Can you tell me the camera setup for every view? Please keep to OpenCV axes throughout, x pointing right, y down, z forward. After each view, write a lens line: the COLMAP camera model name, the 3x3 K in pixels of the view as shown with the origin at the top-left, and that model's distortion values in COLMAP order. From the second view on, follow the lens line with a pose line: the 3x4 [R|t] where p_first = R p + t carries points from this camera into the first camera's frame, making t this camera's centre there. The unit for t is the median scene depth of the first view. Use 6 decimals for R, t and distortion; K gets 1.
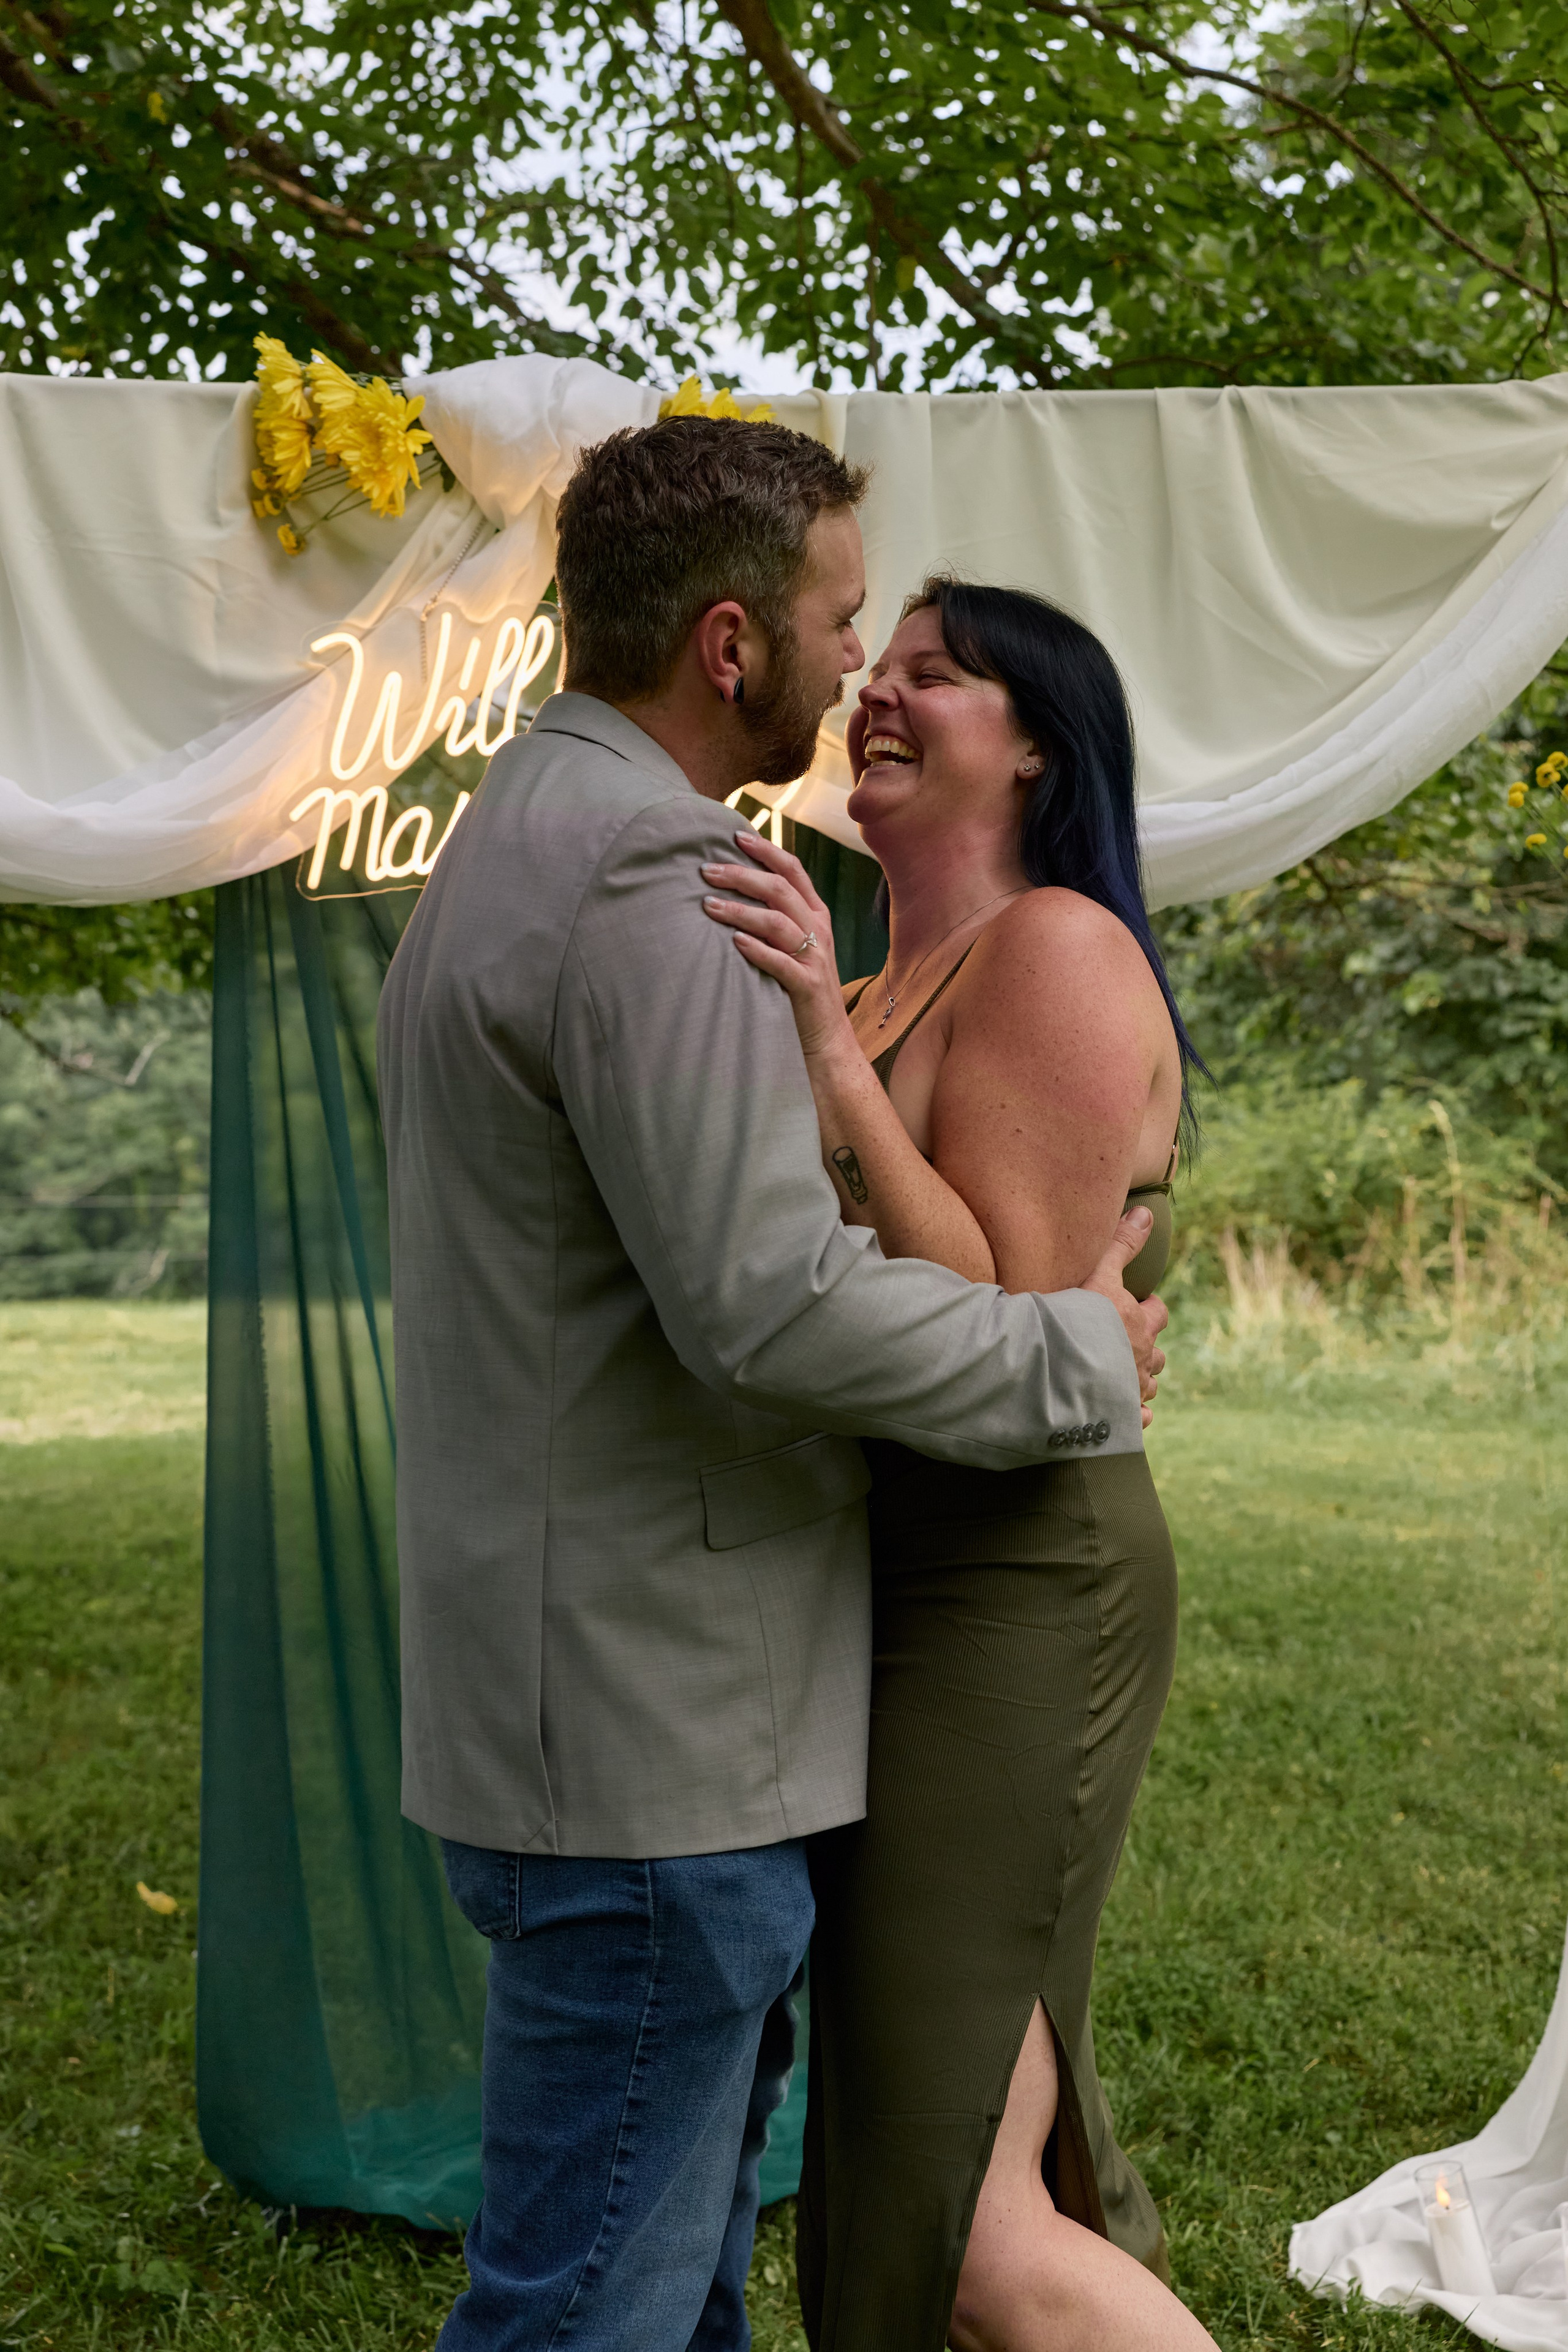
lens RADIAL K [[2758.1, 0, 810.2], [0, 2758.1, 1152.5], [0, 0, 1]] dist [0.008643, 0.000000]
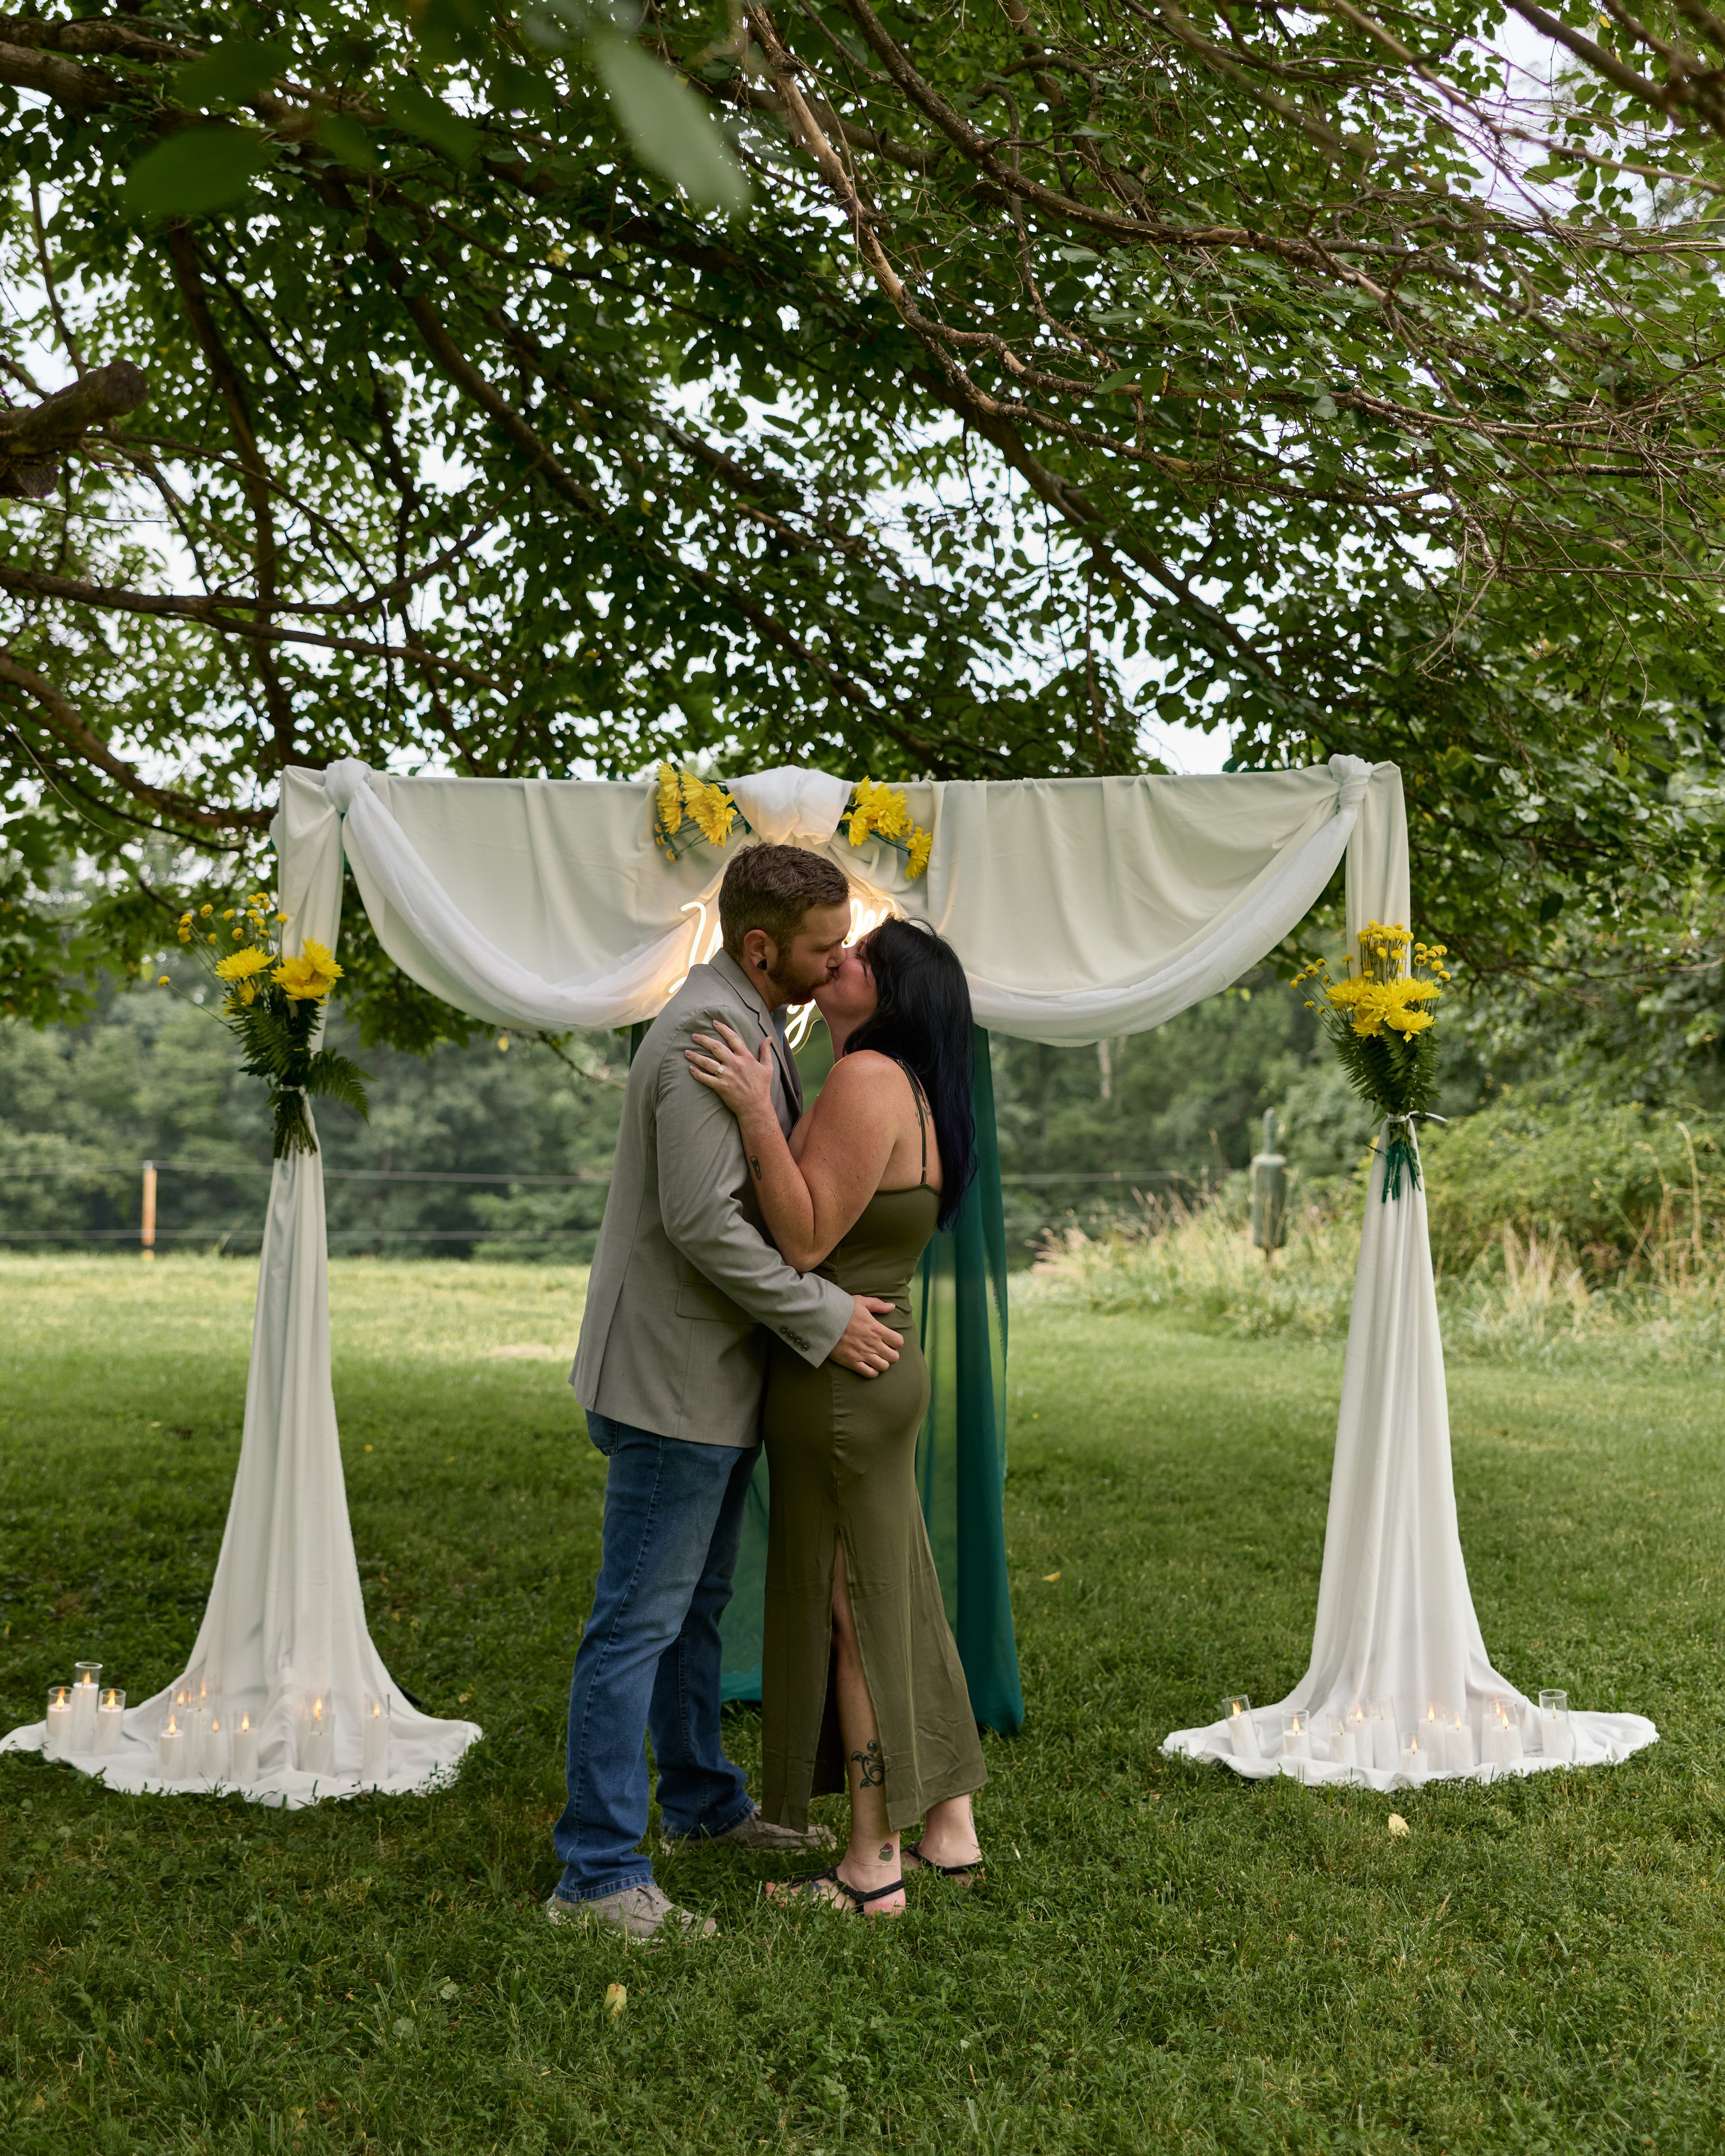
lens RADIAL K [[2473.4, 0, 864.8], [0, 2473.4, 983.7], [0, 0, 1]] dist [0.005825, 0.000000]
pose [[0.987318, 0.010020, -0.158440, 0.238301], [-0.020464, 0.997713, -0.064420, -0.011423], [0.157432, 0.066845, 0.985265, -0.766590]]
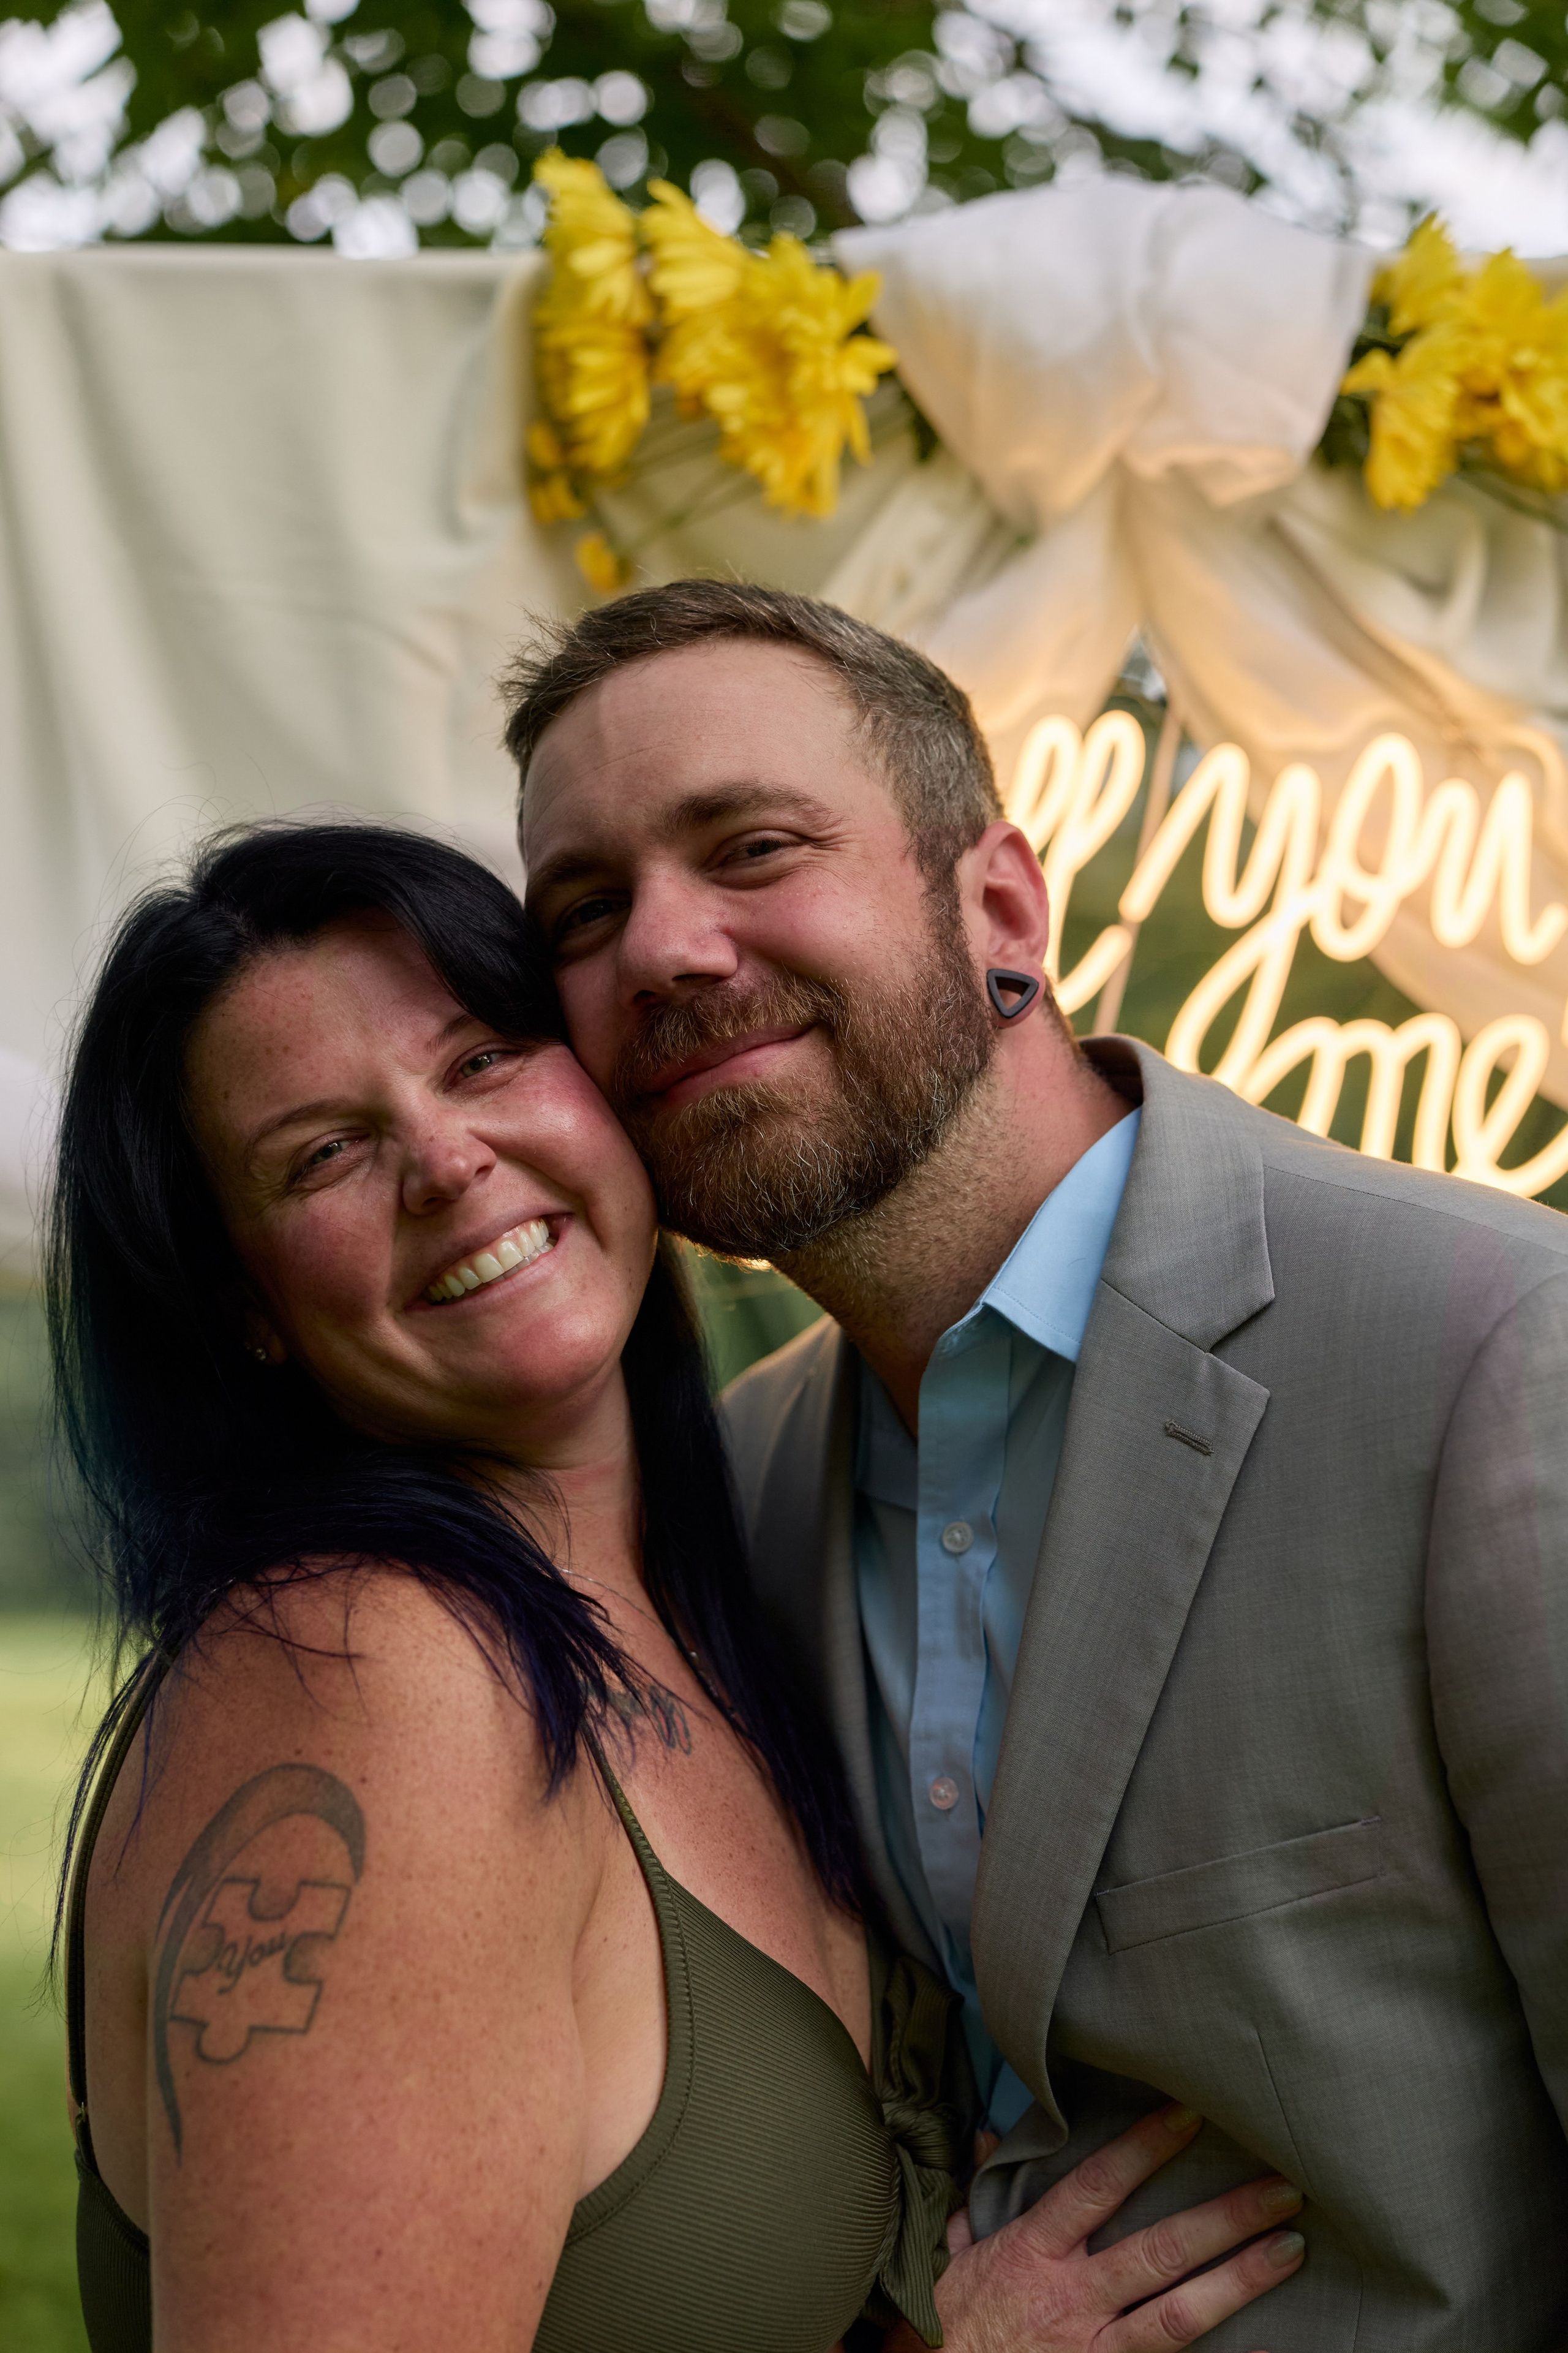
lens RADIAL K [[4517.6, 0, 778.8], [0, 4517.6, 1155.3], [0, 0, 1]] dist [0.015725, 0.000000]
pose [[0.986920, 0.009611, -0.160922, -0.027216], [-0.019913, 0.997844, -0.062531, -0.067042], [0.159974, 0.064918, 0.984984, 0.218392]]
